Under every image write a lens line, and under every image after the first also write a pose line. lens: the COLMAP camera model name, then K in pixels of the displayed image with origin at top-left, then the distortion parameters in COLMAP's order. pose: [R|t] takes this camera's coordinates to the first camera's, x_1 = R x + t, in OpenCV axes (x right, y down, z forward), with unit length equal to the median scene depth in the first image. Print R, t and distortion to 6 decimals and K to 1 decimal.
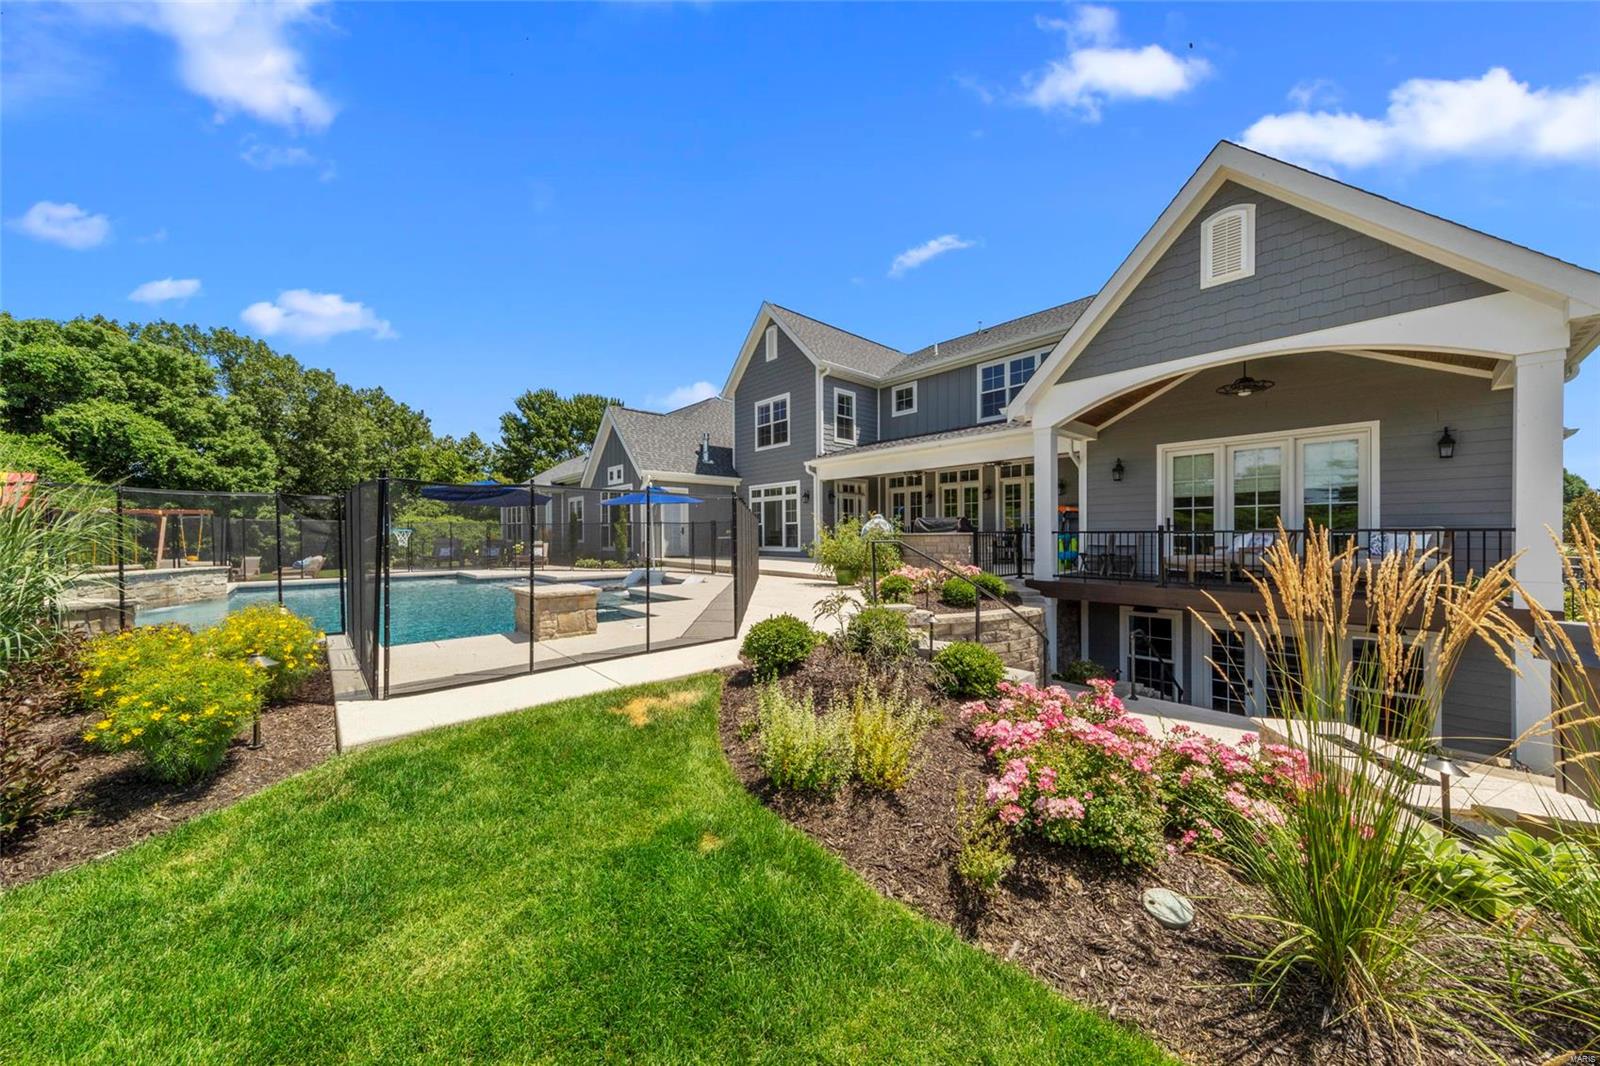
lens RADIAL K [[535.9, 0, 803.3], [0, 535.9, 536.9], [0, 0, 1]] dist [0.009325, 0.000226]
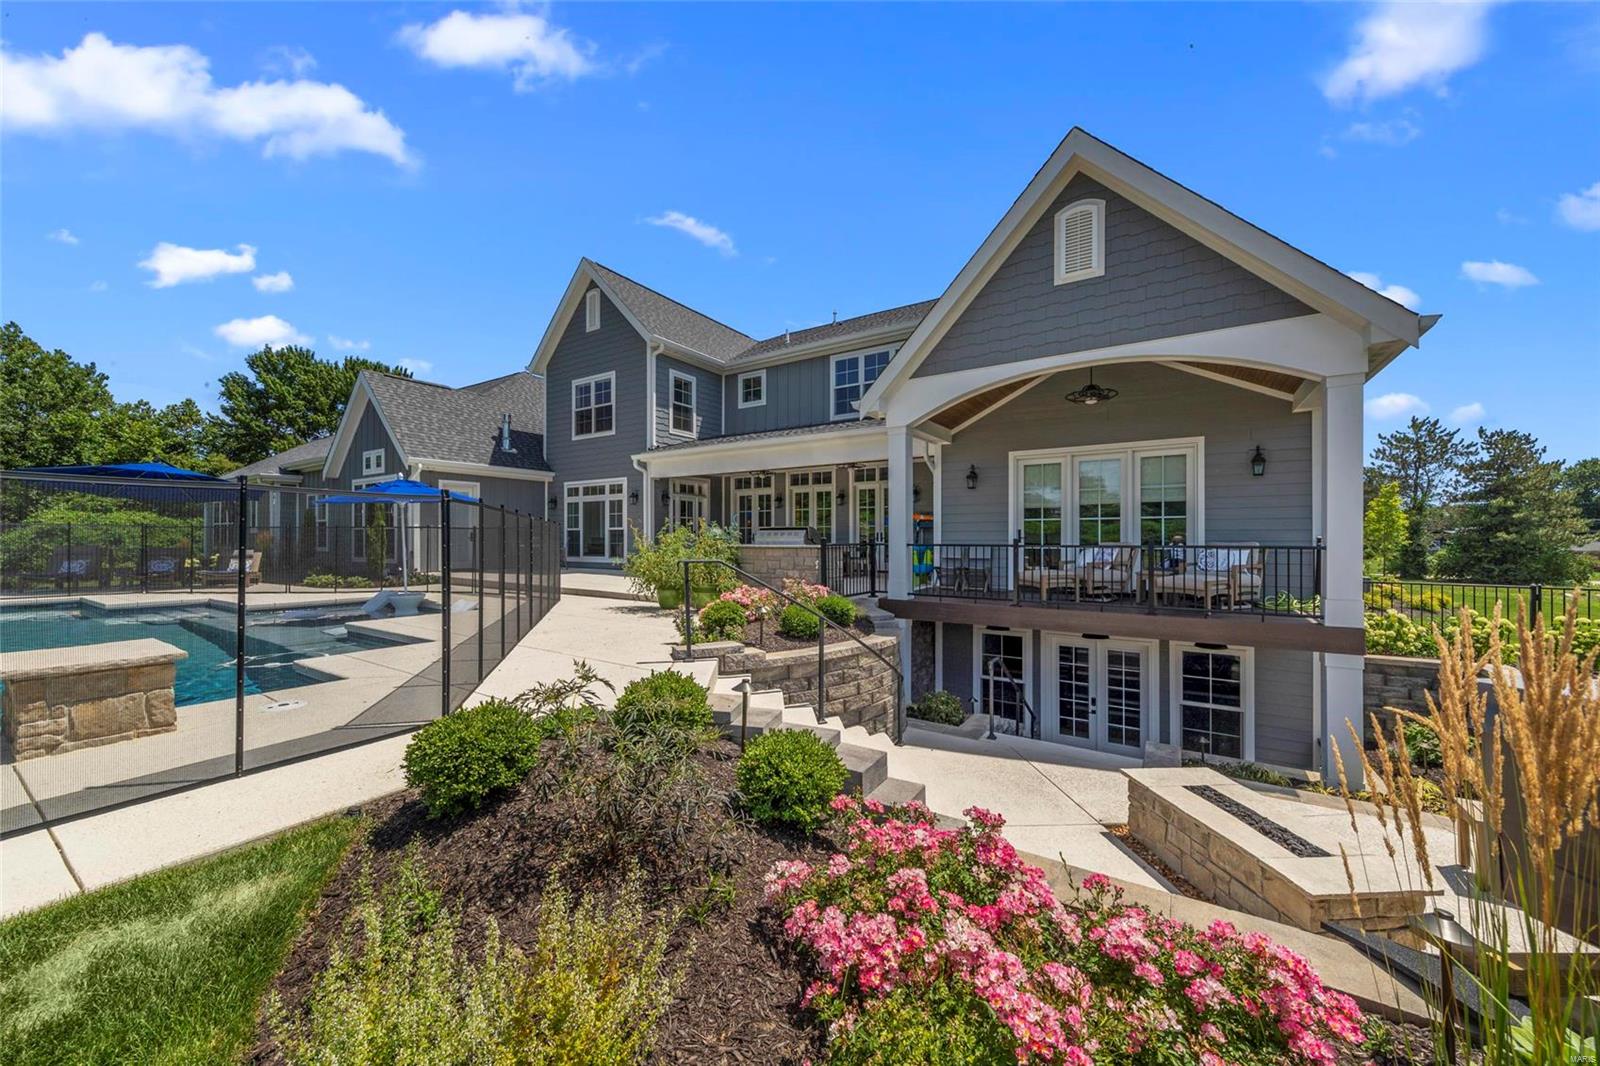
lens RADIAL K [[586.5, 0, 799.2], [0, 586.5, 536.3], [0, 0, 1]] dist [-0.000189, 0.000138]
pose [[0.967711, 0.007720, 0.251944, 0.043742], [-0.005209, 0.999930, -0.010634, -0.010240], [-0.252008, 0.008978, 0.967684, 0.099210]]
